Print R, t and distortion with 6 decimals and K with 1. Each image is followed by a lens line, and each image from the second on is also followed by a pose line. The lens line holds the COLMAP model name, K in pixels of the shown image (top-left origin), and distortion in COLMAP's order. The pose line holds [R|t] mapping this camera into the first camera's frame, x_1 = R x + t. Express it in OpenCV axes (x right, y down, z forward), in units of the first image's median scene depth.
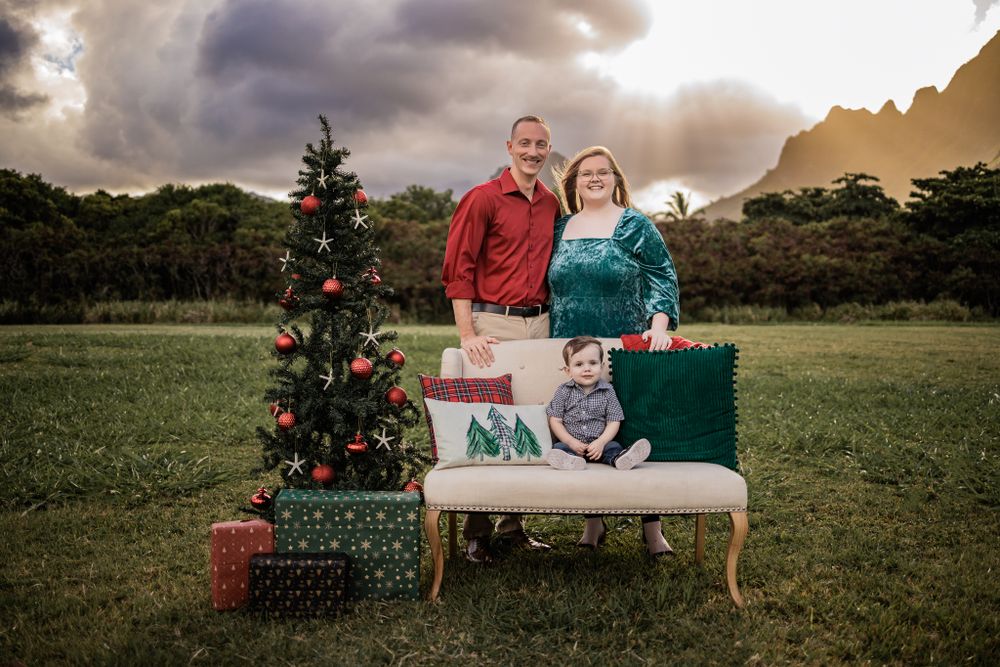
lens RADIAL K [[1020.5, 0, 500.0], [0, 1020.5, 333.5], [0, 0, 1]] dist [-0.074037, 0.035408]
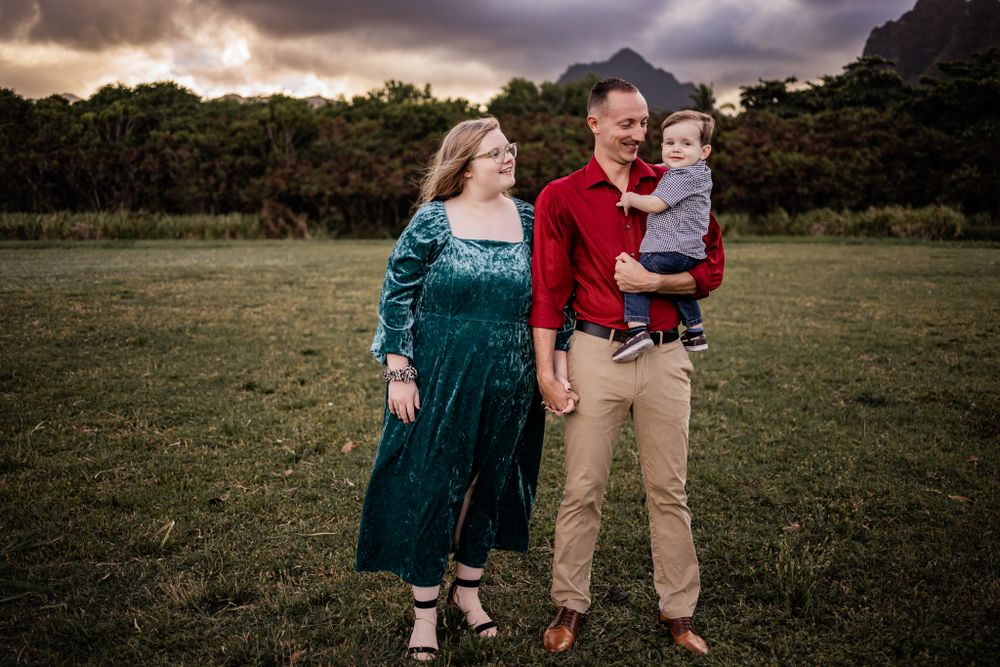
lens RADIAL K [[1035.8, 0, 493.3], [0, 1035.8, 332.7], [0, 0, 1]] dist [-0.091159, 0.091490]
pose [[0.997037, 0.002285, -0.076885, 0.215299], [0.004742, 0.995832, 0.091084, -0.010269], [0.076773, -0.091178, 0.992871, 0.188025]]
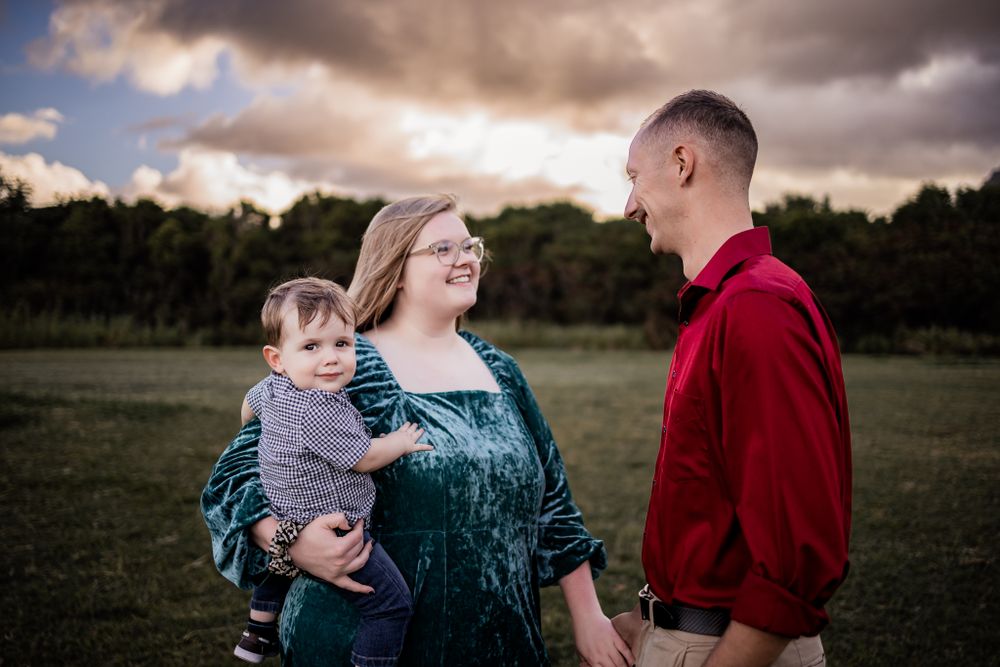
lens RADIAL K [[1031.9, 0, 502.2], [0, 1031.9, 334.6], [0, 0, 1]] dist [-0.080167, 0.050289]
pose [[0.898012, 0.002918, -0.439962, 0.234303], [-0.010347, 0.999842, -0.014488, -0.012707], [0.439850, 0.017563, 0.897899, 0.235961]]
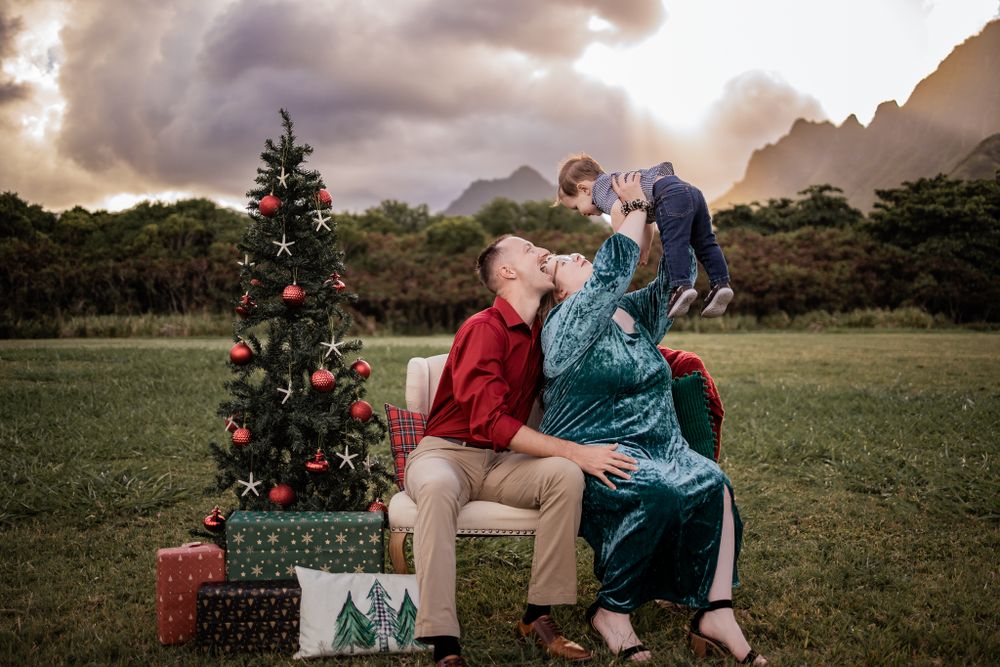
lens RADIAL K [[1002.5, 0, 501.4], [0, 1002.5, 334.9], [0, 0, 1]] dist [-0.077248, 0.047747]
pose [[0.999600, -0.008855, 0.026866, 0.000489], [0.009109, 0.999915, -0.009336, 0.000260], [-0.026781, 0.009577, 0.999595, 0.006797]]
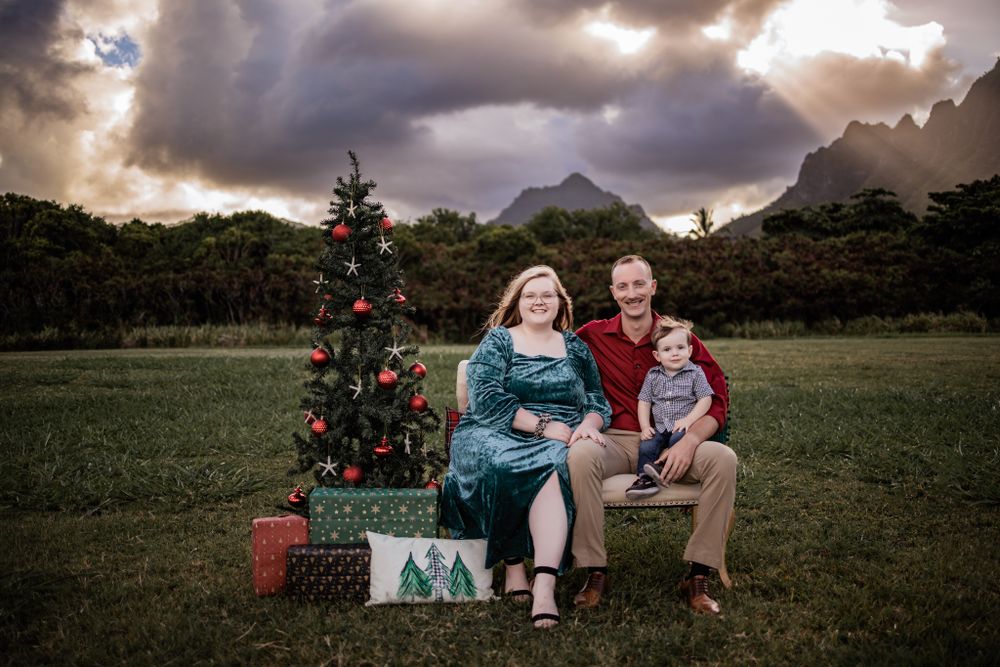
lens RADIAL K [[1002.5, 0, 501.4], [0, 1002.5, 334.9], [0, 0, 1]] dist [-0.077248, 0.047747]
pose [[0.999557, -0.016273, -0.024915, 0.001680], [0.015838, 0.999720, -0.017569, 0.000617], [0.025194, 0.017166, 0.999535, -0.007827]]
